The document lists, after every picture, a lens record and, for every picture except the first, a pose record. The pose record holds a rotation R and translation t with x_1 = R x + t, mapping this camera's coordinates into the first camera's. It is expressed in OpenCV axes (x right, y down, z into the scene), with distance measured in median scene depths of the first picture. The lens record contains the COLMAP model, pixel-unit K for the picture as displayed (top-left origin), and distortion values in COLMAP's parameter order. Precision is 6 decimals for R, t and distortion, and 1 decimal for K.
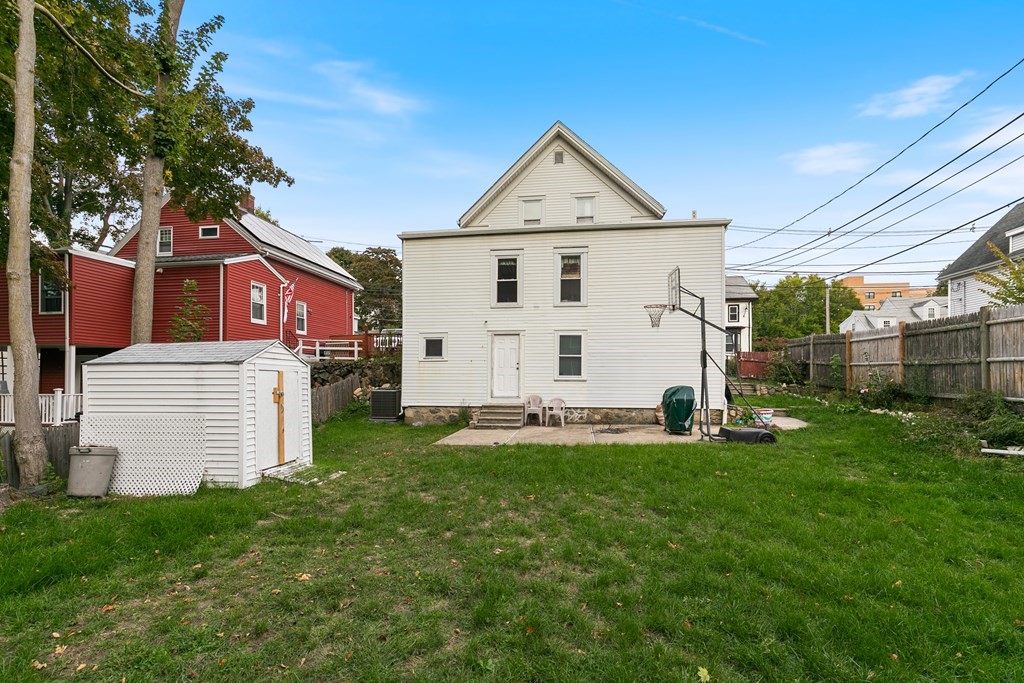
lens RADIAL K [[459.2, 0, 526.2], [0, 459.2, 379.2], [0, 0, 1]] dist [0.010283, -0.002514]
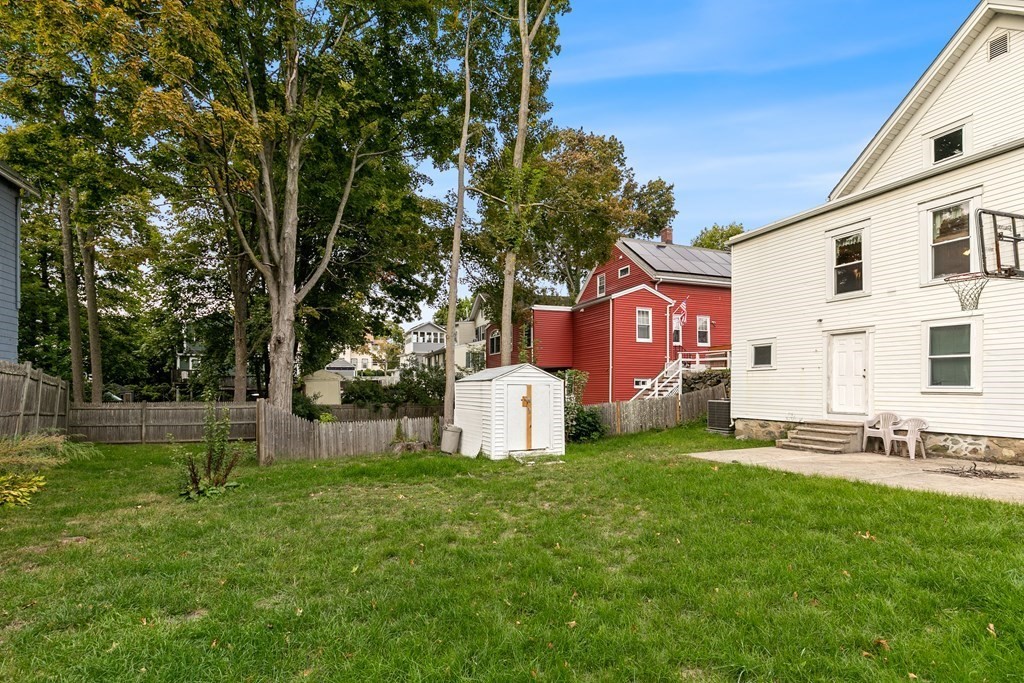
lens RADIAL K [[459.2, 0, 501.0], [0, 459.2, 385.2], [0, 0, 1]] dist [0.010283, -0.002514]
pose [[0.529258, -0.003738, -0.848453, 0.311908], [-0.001390, 0.999985, -0.005272, -0.004045], [0.848460, 0.003970, 0.529245, 0.082801]]
